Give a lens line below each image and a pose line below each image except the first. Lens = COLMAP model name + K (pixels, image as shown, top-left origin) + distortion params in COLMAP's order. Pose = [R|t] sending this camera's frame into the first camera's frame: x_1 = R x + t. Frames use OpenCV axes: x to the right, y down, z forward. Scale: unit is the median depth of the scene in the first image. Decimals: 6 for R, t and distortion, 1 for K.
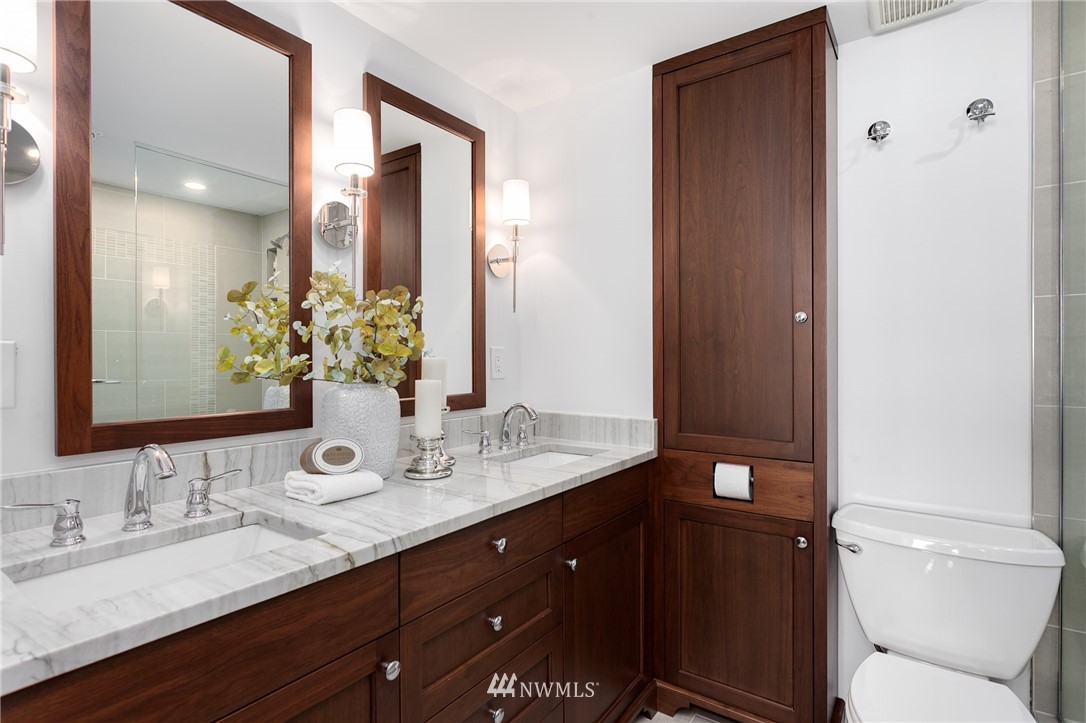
lens RADIAL K [[532.0, 0, 546.3], [0, 532.0, 360.1], [0, 0, 1]] dist [-0.016121, 0.003921]
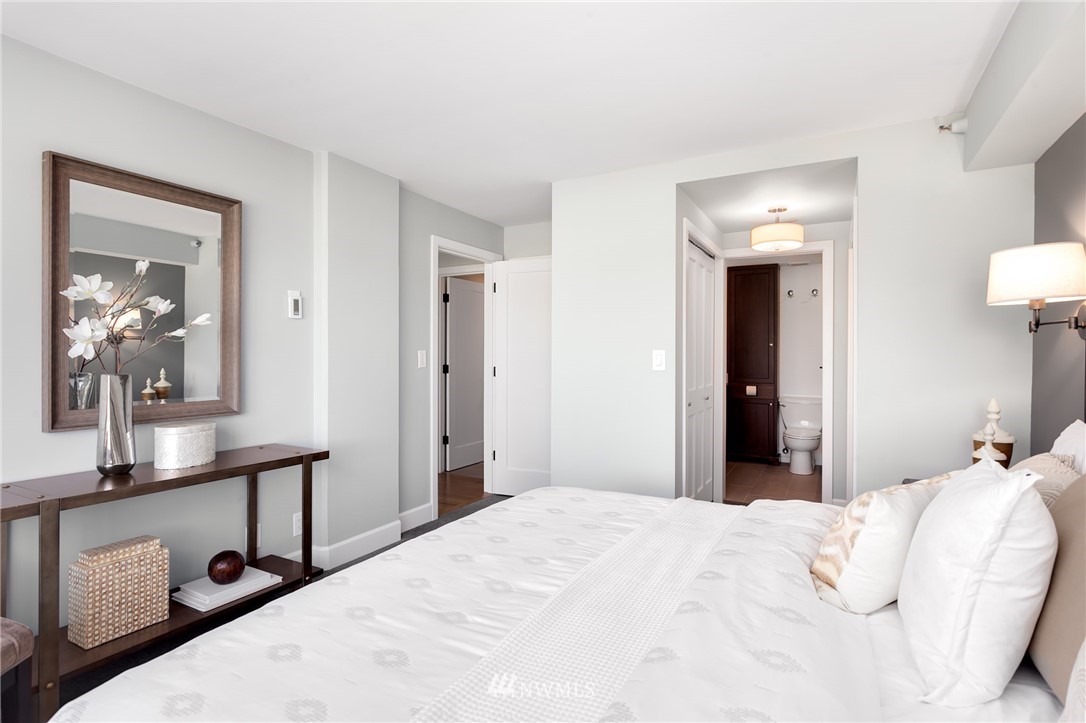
lens RADIAL K [[532.0, 0, 539.0], [0, 532.0, 359.7], [0, 0, 1]] dist [-0.016121, 0.003921]
pose [[0.994212, 0.006132, 0.107257, -1.431193], [-0.006411, 0.999977, 0.002264, 0.023629], [-0.107241, -0.002938, 0.994229, -2.353455]]
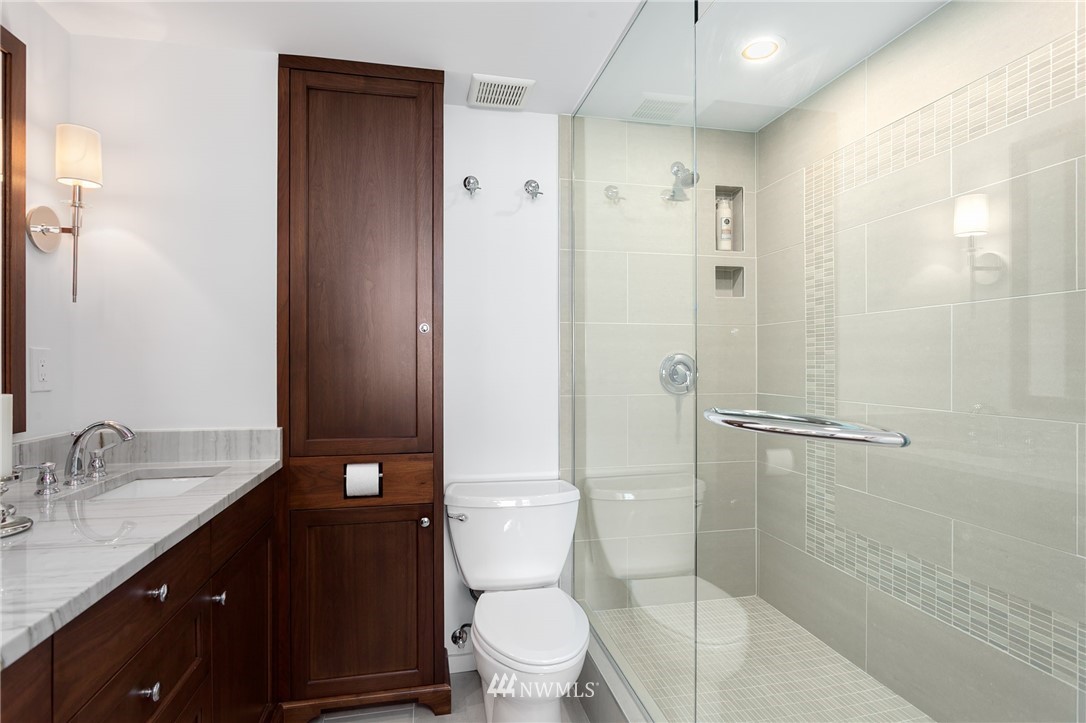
lens RADIAL K [[532.0, 0, 542.3], [0, 532.0, 362.7], [0, 0, 1]] dist [-0.016121, 0.003921]
pose [[0.679017, 0.003923, 0.734112, -0.184749], [0.000812, 0.999981, -0.006094, 0.001326], [-0.734122, 0.004734, 0.679001, 0.016149]]
